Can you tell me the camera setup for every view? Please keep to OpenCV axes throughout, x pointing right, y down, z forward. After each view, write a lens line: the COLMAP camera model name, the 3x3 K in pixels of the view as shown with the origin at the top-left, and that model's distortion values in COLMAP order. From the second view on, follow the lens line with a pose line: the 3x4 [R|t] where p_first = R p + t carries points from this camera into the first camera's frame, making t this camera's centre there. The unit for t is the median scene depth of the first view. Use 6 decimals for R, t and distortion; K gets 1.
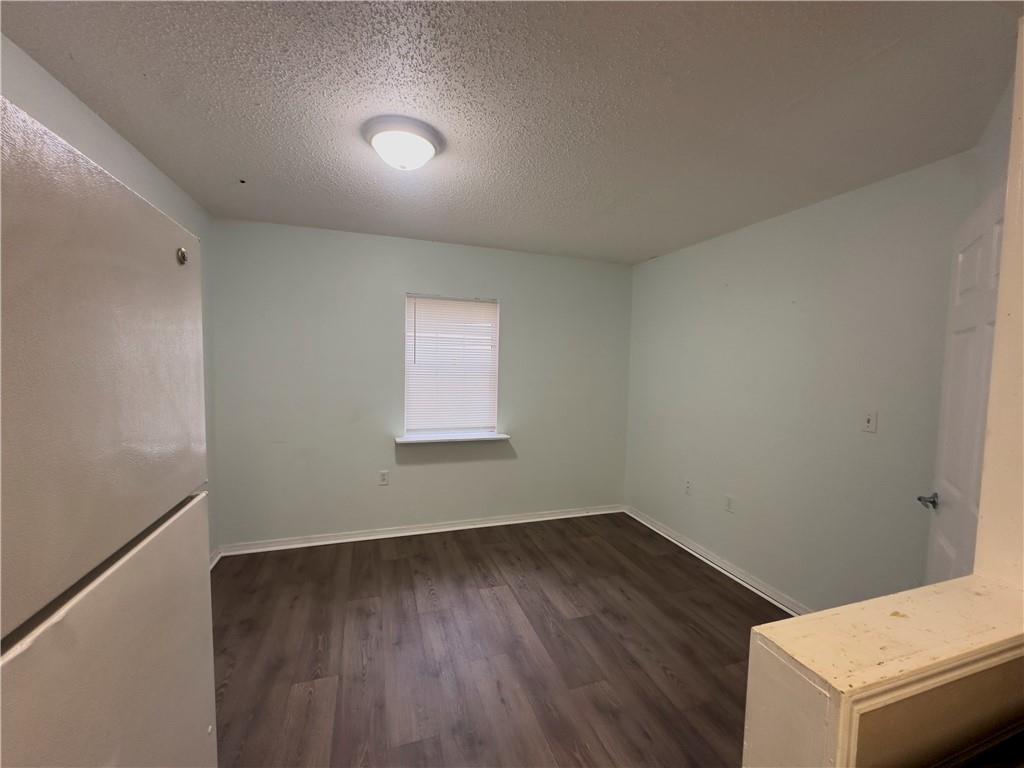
lens RADIAL K [[404.2, 0, 507.1], [0, 404.2, 386.0], [0, 0, 1]] dist [-0.004558, -0.000187]
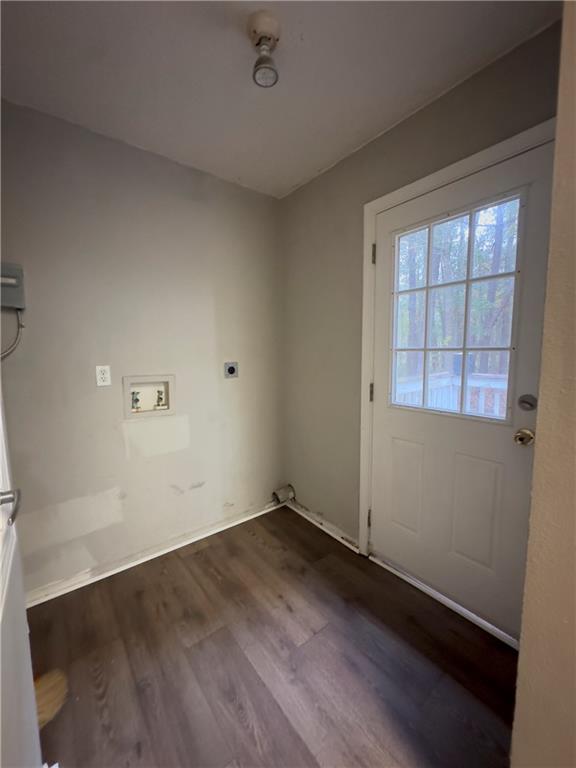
lens RADIAL K [[303.2, 0, 283.8], [0, 303.2, 382.6], [0, 0, 1]] dist [-0.004558, -0.000187]
pose [[-0.943568, 0.031931, -0.329636, 0.189951], [-0.019489, 0.988263, 0.151516, 0.003508], [0.330605, 0.149390, -0.931871, 1.278252]]
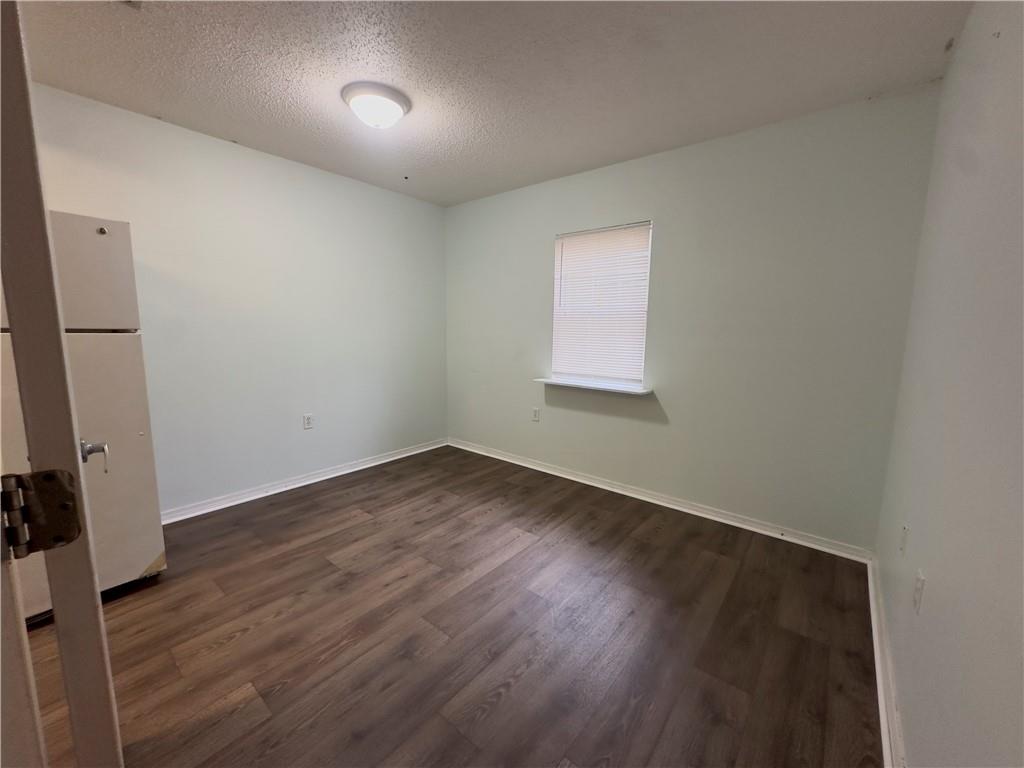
lens RADIAL K [[404.2, 0, 513.3], [0, 404.2, 384.3], [0, 0, 1]] dist [-0.004558, -0.000187]
pose [[0.534199, 0.102860, -0.839078, 0.778550], [-0.052403, 0.994690, 0.088574, 0.075144], [0.843733, -0.003346, 0.536753, 0.504954]]
